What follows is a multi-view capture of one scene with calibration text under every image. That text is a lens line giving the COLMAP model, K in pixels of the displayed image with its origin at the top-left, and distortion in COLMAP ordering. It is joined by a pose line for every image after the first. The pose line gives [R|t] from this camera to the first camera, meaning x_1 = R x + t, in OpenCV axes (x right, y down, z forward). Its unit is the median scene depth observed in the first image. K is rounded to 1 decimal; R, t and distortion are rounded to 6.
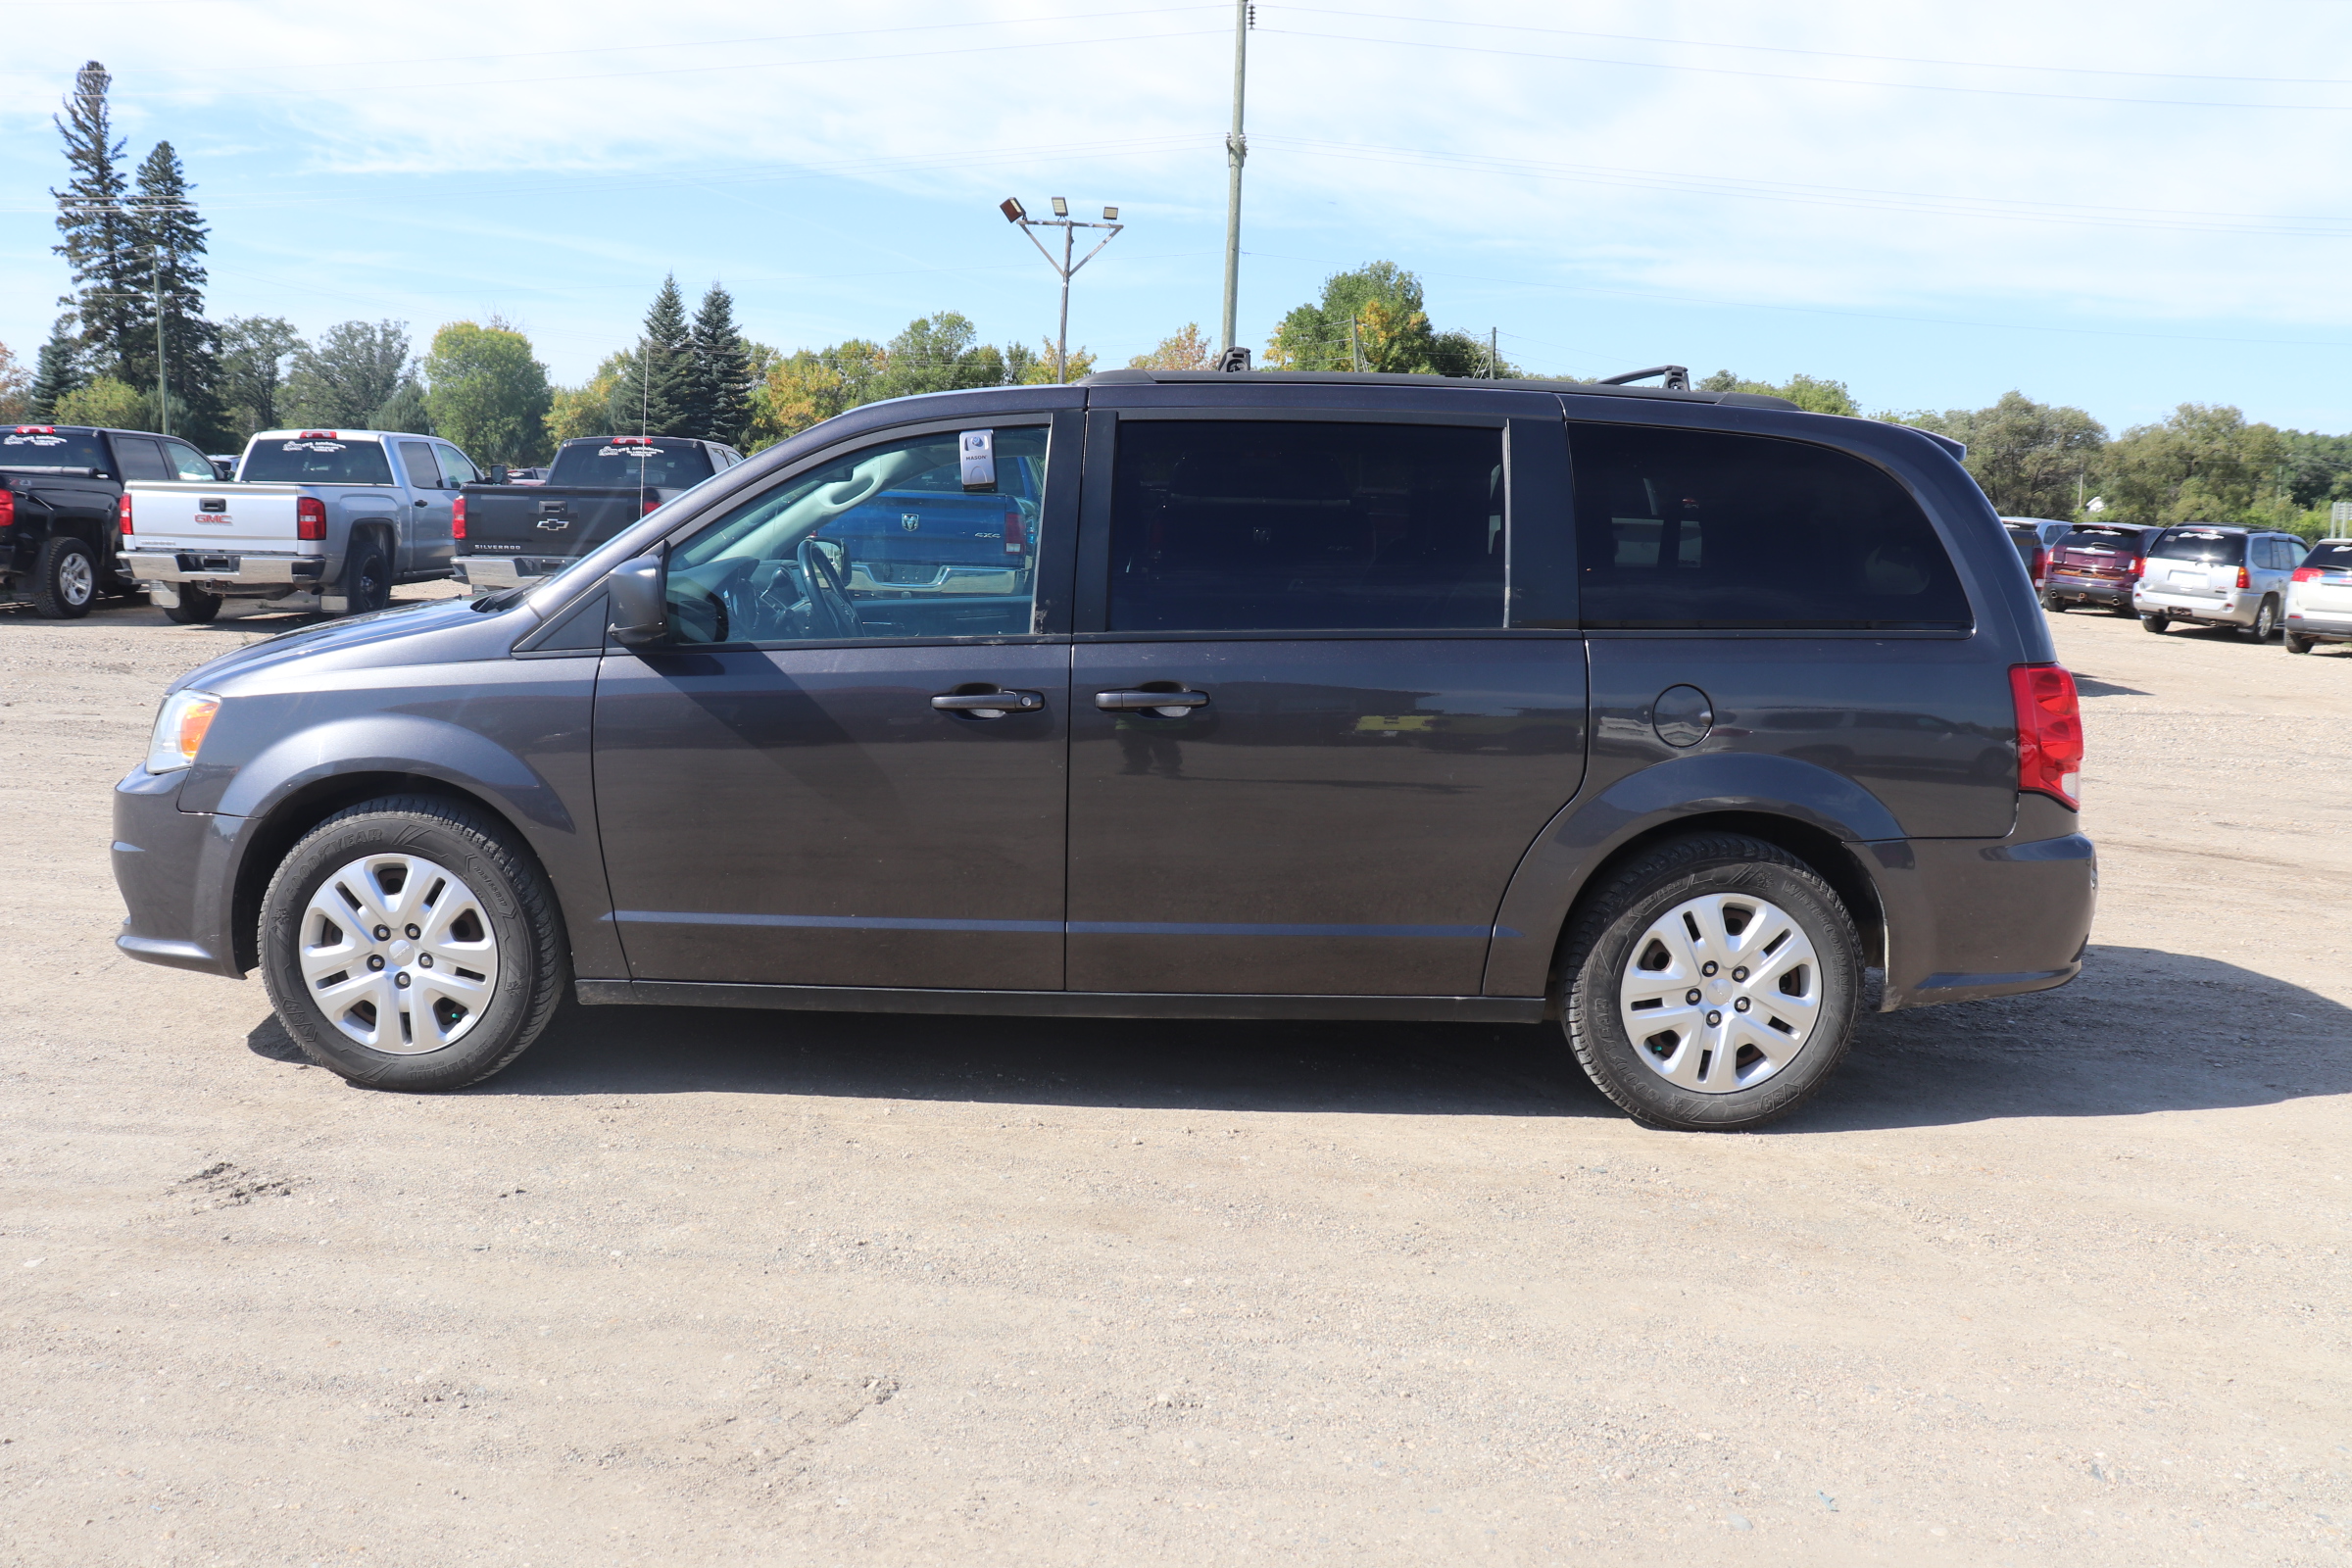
lens RADIAL K [[1933.3, 0, 1176.0], [0, 1933.3, 784.0], [0, 0, 1]] dist [-0.198088, 0.198284]
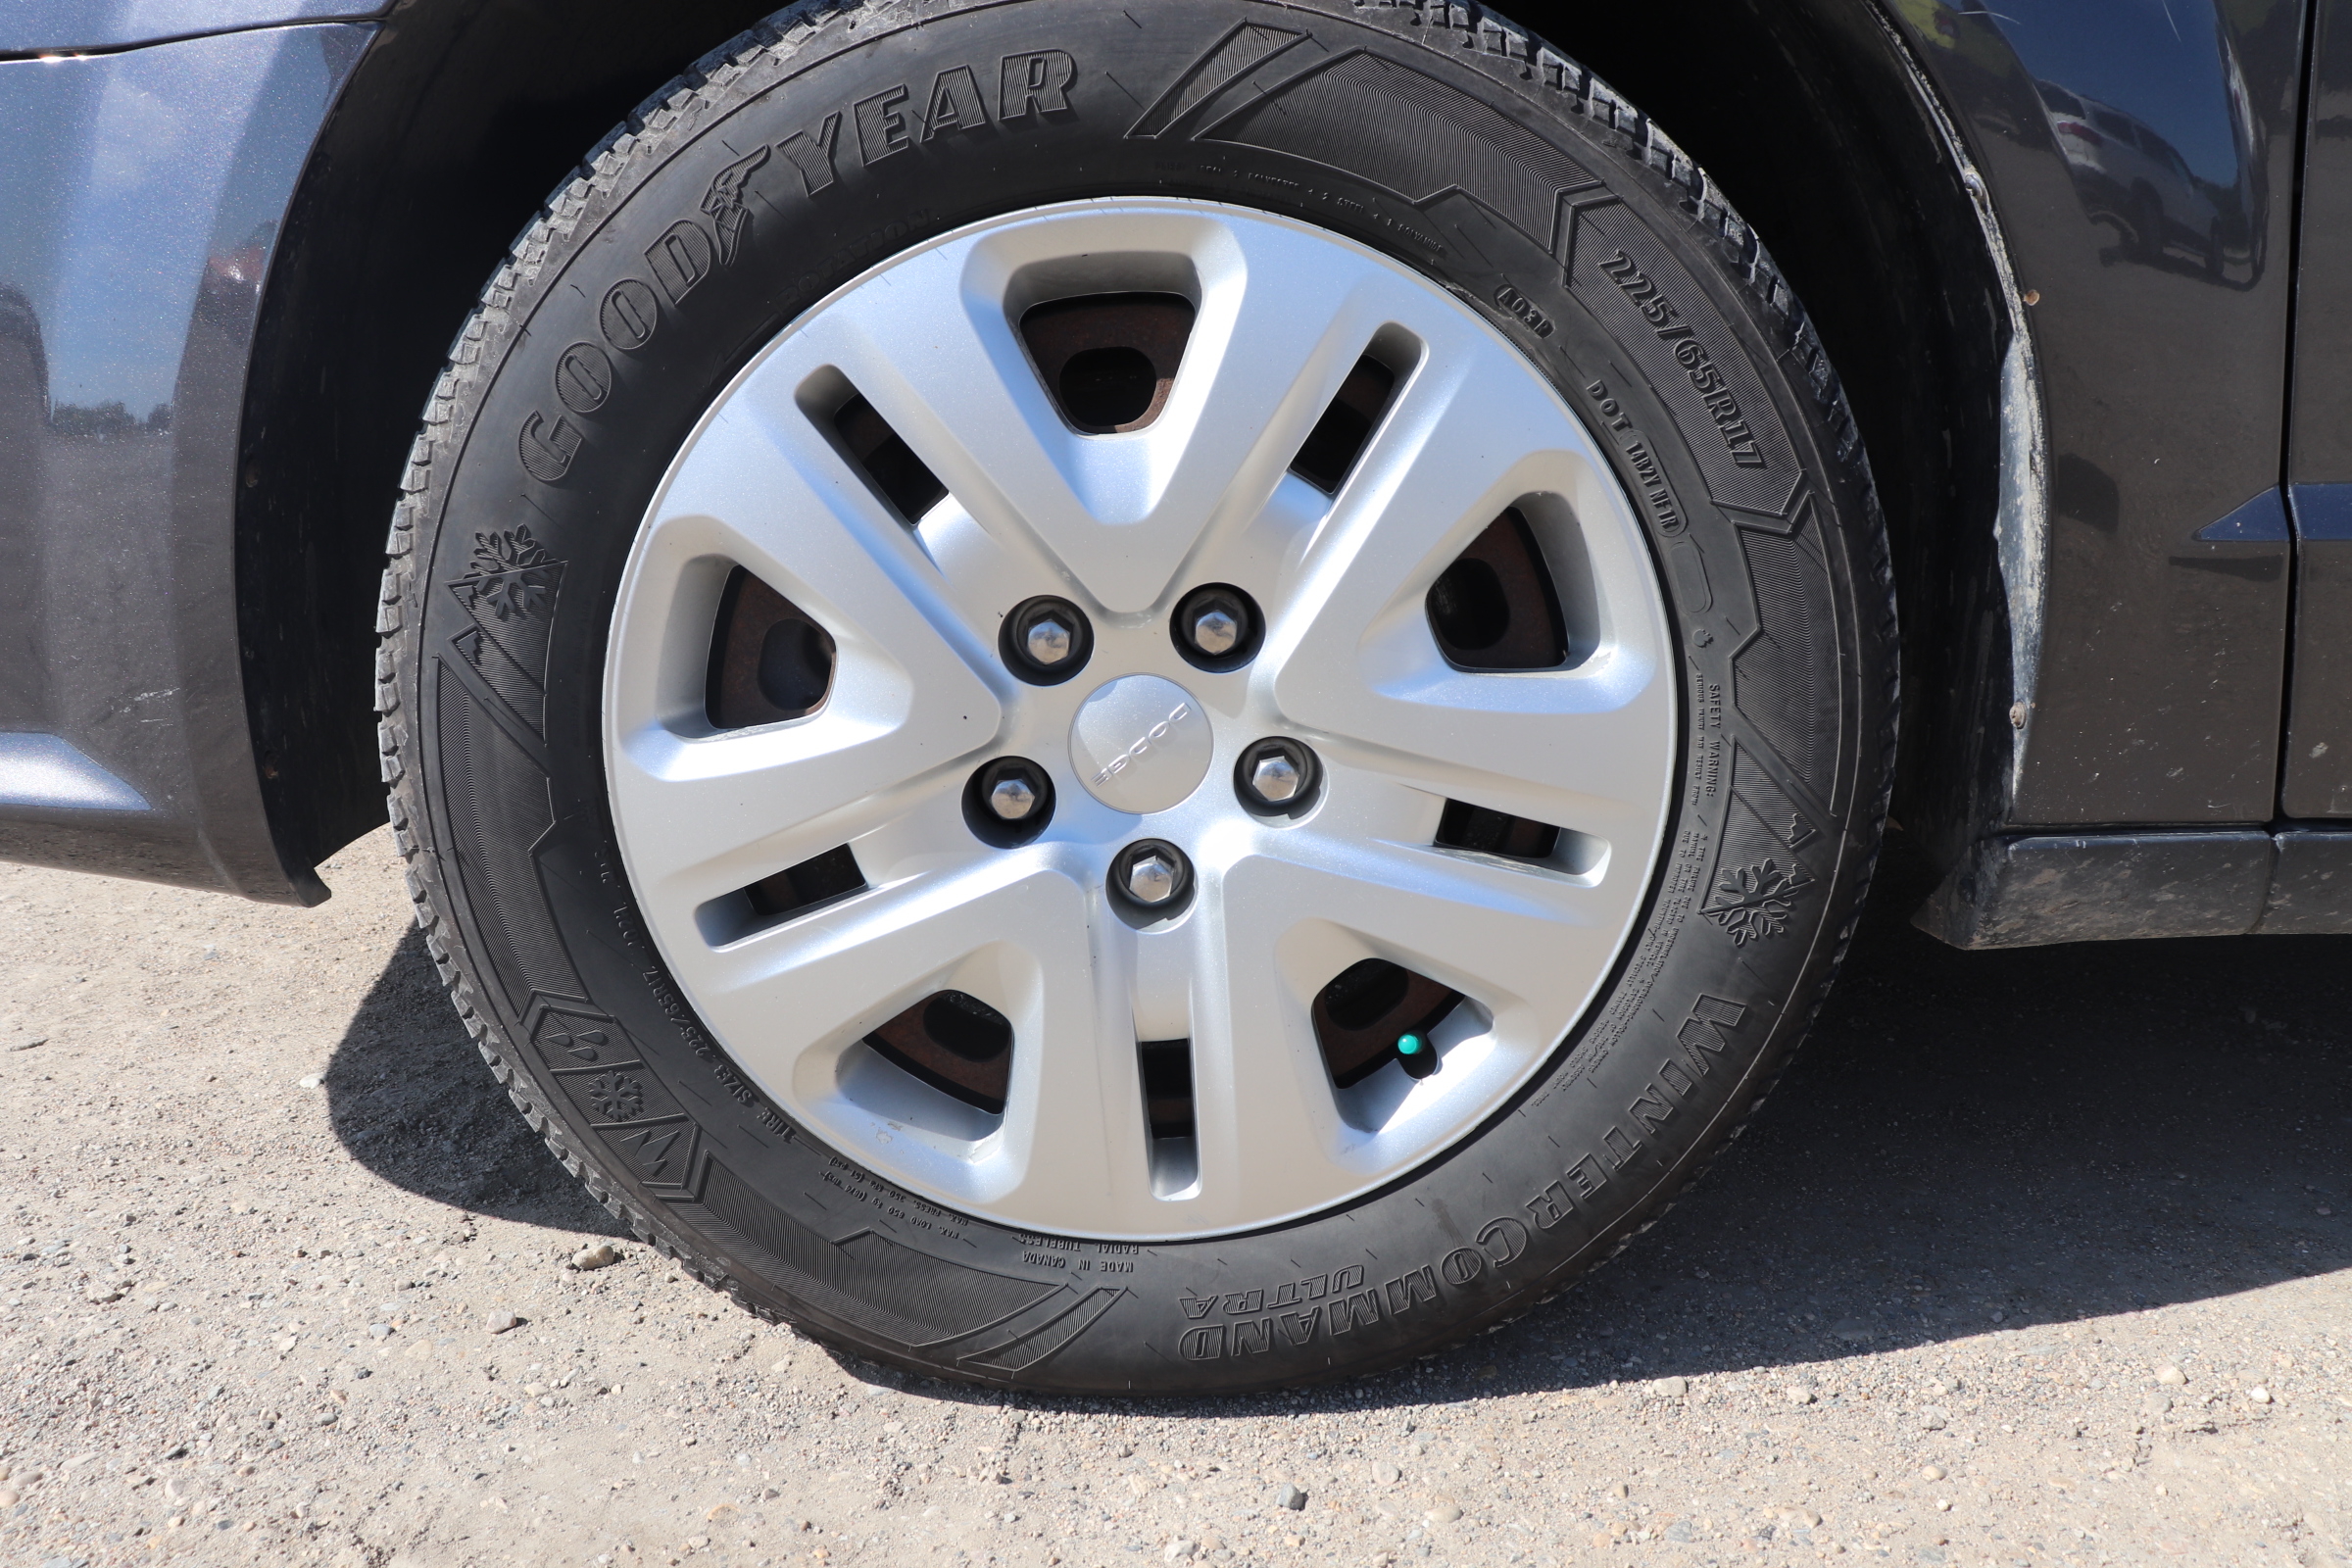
lens RADIAL K [[1933.3, 0, 1176.0], [0, 1933.3, 784.0], [0, 0, 1]] dist [-0.198088, 0.198284]
pose [[0.999446, -0.032555, 0.006959, -0.411438], [0.031425, 0.991593, 0.125518, 0.069473], [-0.010987, -0.125230, 0.992067, 0.803809]]
